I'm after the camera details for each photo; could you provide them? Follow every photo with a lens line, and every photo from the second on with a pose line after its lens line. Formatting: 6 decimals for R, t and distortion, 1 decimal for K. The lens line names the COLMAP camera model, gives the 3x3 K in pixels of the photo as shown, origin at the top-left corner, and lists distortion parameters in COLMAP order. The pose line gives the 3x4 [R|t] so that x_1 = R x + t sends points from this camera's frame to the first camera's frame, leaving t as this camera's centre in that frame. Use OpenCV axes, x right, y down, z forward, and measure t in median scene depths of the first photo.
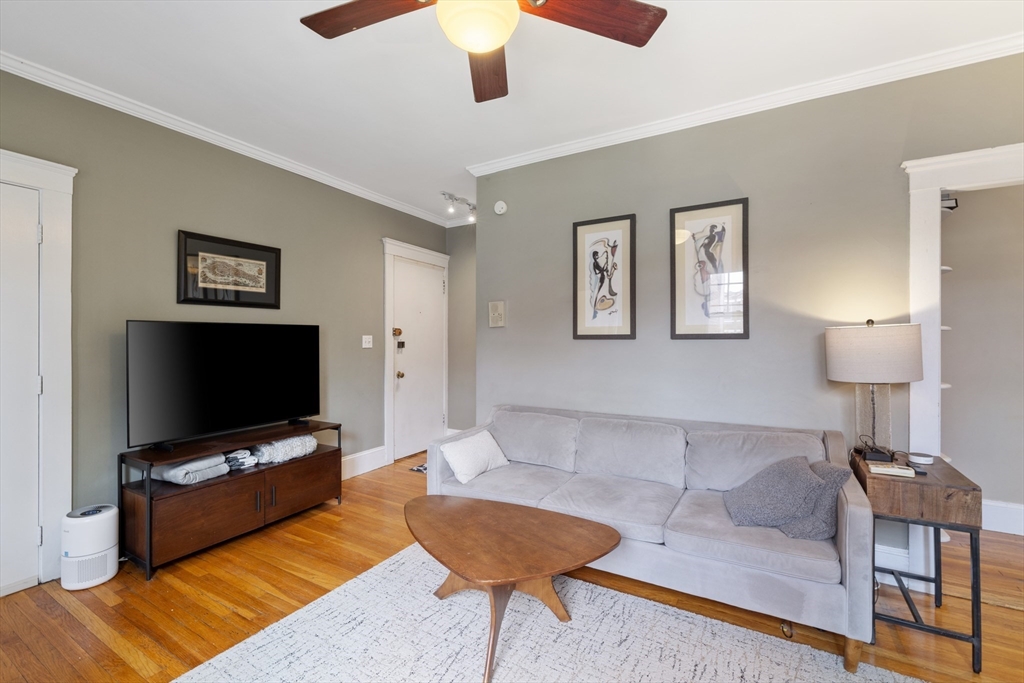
lens RADIAL K [[452.6, 0, 501.9], [0, 452.6, 341.2], [0, 0, 1]] dist [0.002881, -0.002121]
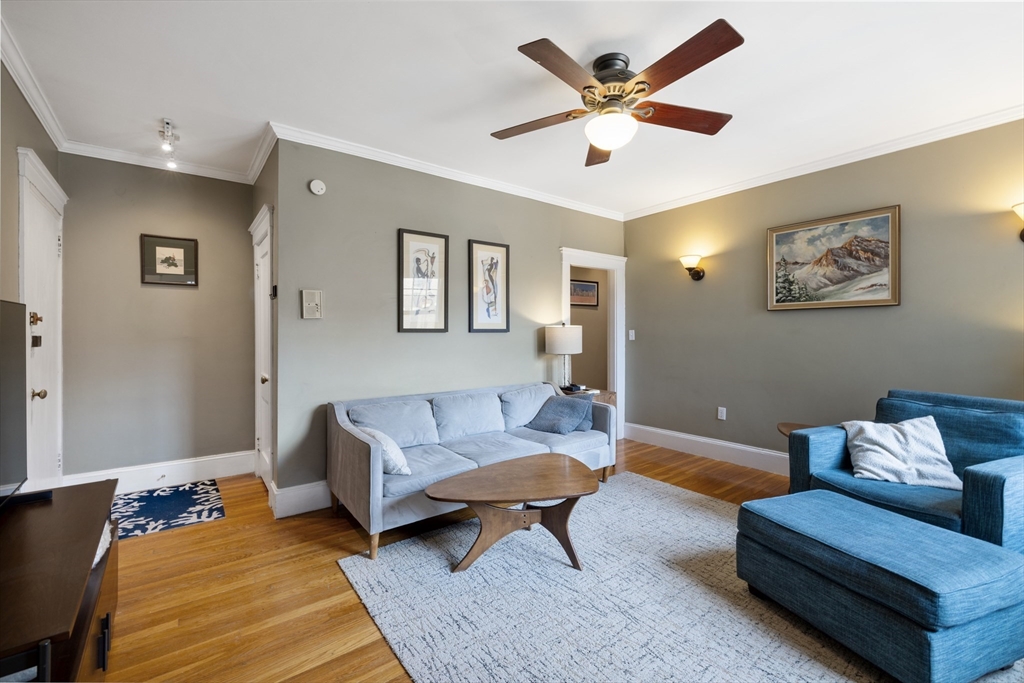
lens RADIAL K [[427.9, 0, 509.7], [0, 427.9, 335.5], [0, 0, 1]] dist [-0.000412, 0.000243]
pose [[0.368076, -0.005741, 0.929778, -0.806254], [0.002340, 0.999983, 0.005249, -0.001314], [-0.929793, 0.000244, 0.368083, 0.396780]]
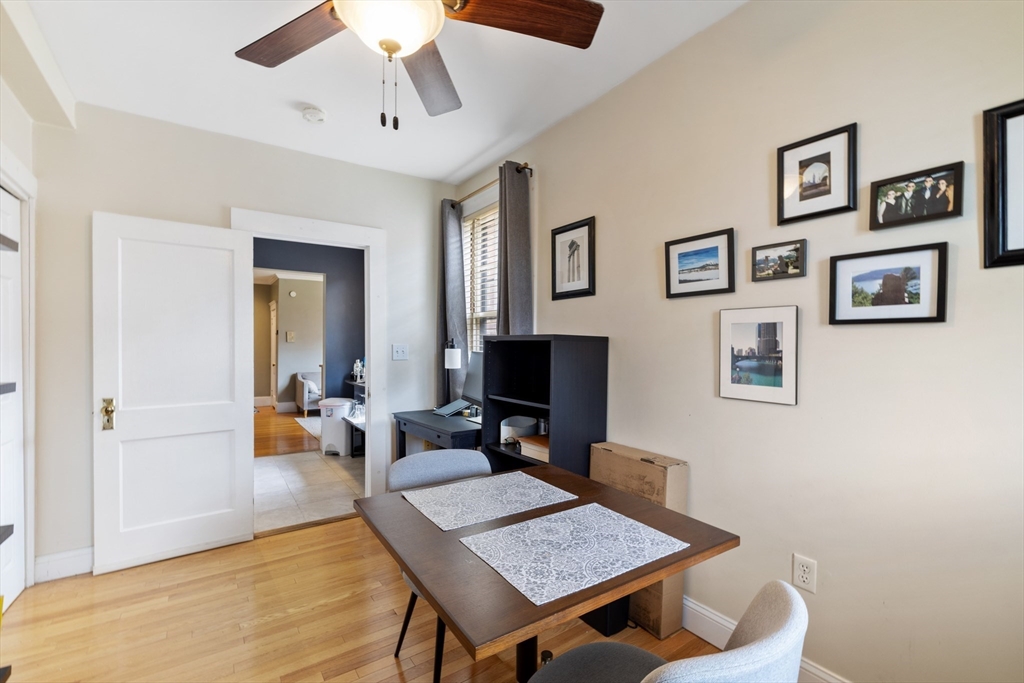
lens RADIAL K [[427.9, 0, 504.5], [0, 427.9, 350.4], [0, 0, 1]] dist [-0.000412, 0.000243]
pose [[0.413354, -0.004120, 0.910561, -1.976999], [-0.004329, 0.999970, 0.006489, -0.009055], [-0.910560, -0.006624, 0.413324, -1.189361]]
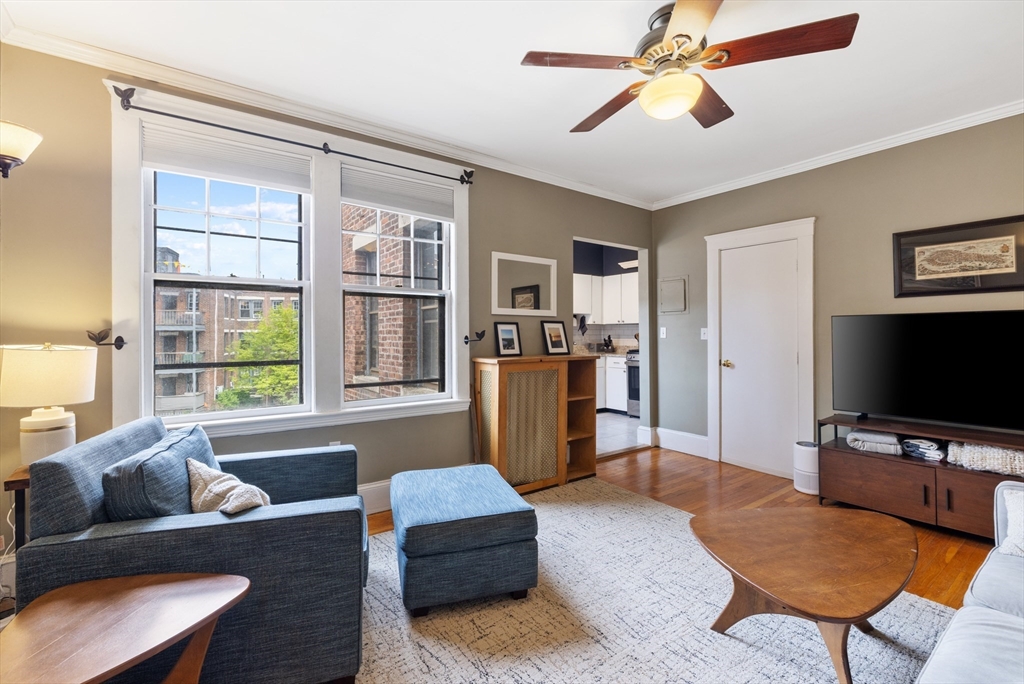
lens RADIAL K [[452.6, 0, 508.7], [0, 452.6, 329.0], [0, 0, 1]] dist [0.002881, -0.002121]
pose [[-0.386215, -0.006489, -0.922386, 0.708871], [0.001473, 0.999970, -0.007652, 0.001835], [0.922407, -0.004314, -0.386194, 0.548150]]
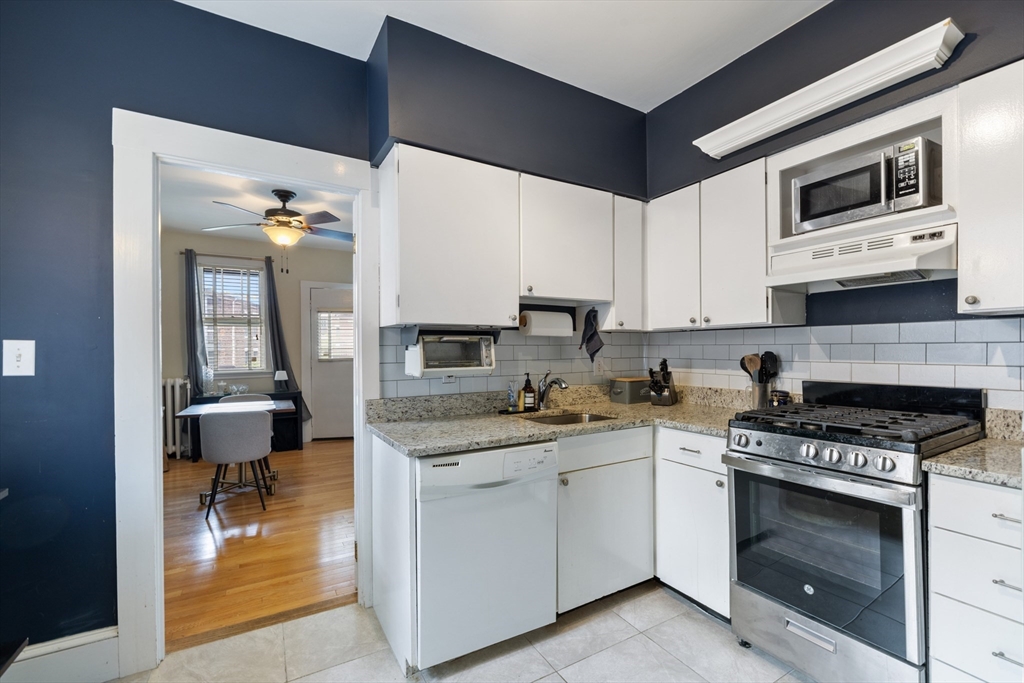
lens RADIAL K [[427.9, 0, 512.3], [0, 427.9, 356.4], [0, 0, 1]] dist [-0.000412, 0.000243]
pose [[-0.477743, 0.016464, -0.878345, -0.870063], [0.006901, 0.999864, 0.014989, -0.004202], [0.878473, 0.001100, -0.477792, 0.245991]]
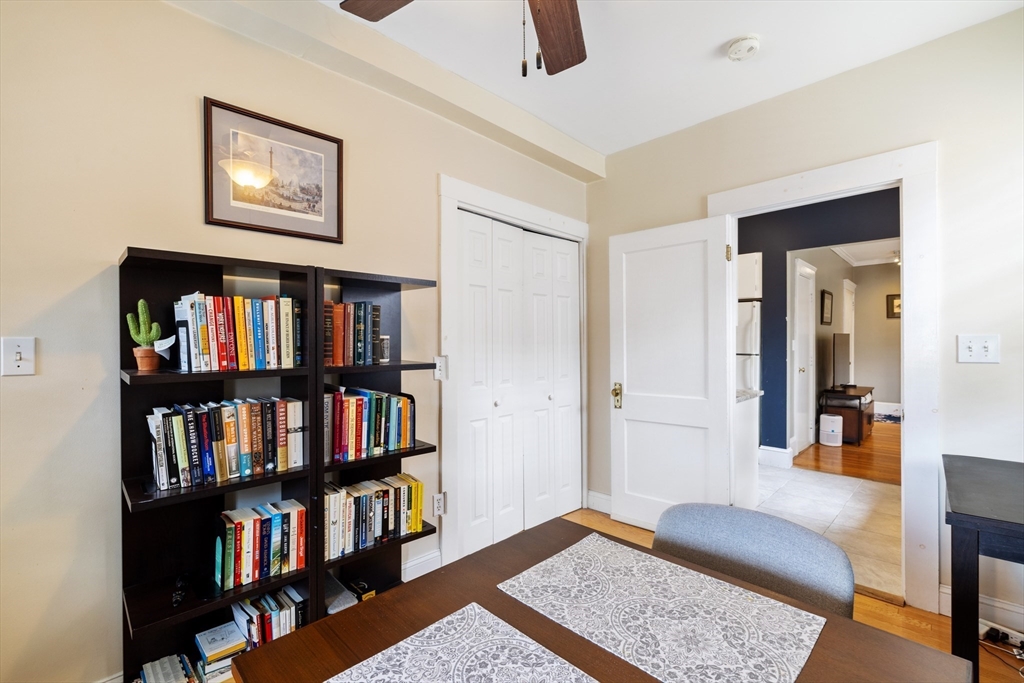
lens RADIAL K [[452.6, 0, 510.4], [0, 452.6, 347.6], [0, 0, 1]] dist [0.002881, -0.002121]
pose [[0.971410, -0.003056, -0.237389, -1.569032], [0.005810, 0.999924, 0.010899, -0.007621], [0.237338, -0.011966, 0.971353, -1.272826]]
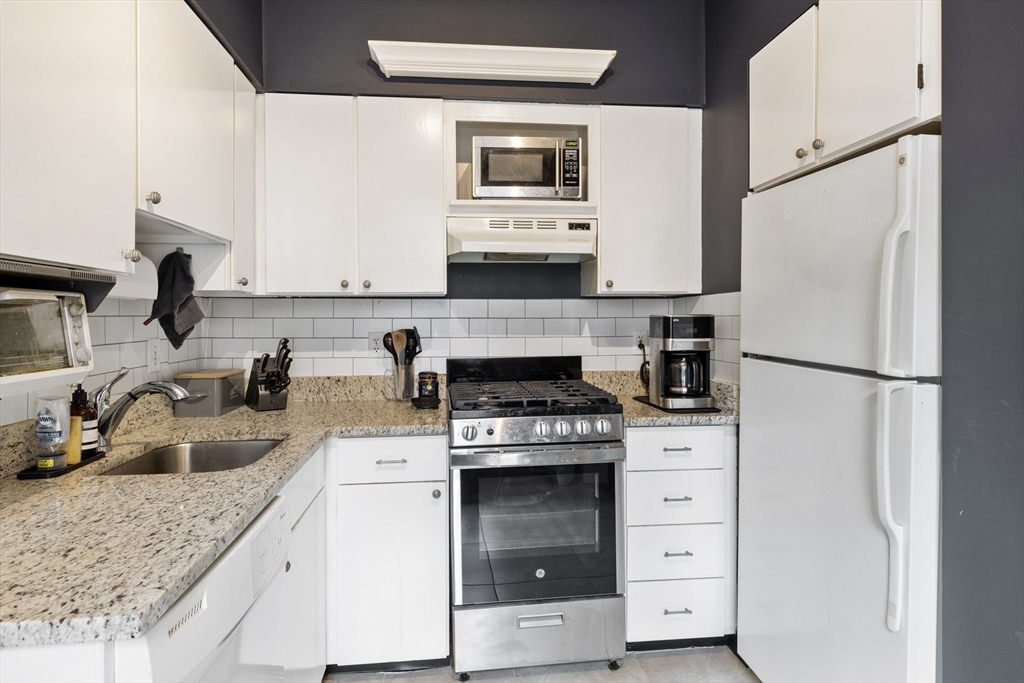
lens RADIAL K [[584.4, 0, 511.1], [0, 584.4, 326.4], [0, 0, 1]] dist [0.006933, -0.002291]
pose [[0.599121, 0.005377, -0.800640, -0.968865], [0.006172, 0.999917, 0.011333, -0.007451], [0.800635, -0.011731, 0.599038, -0.121507]]
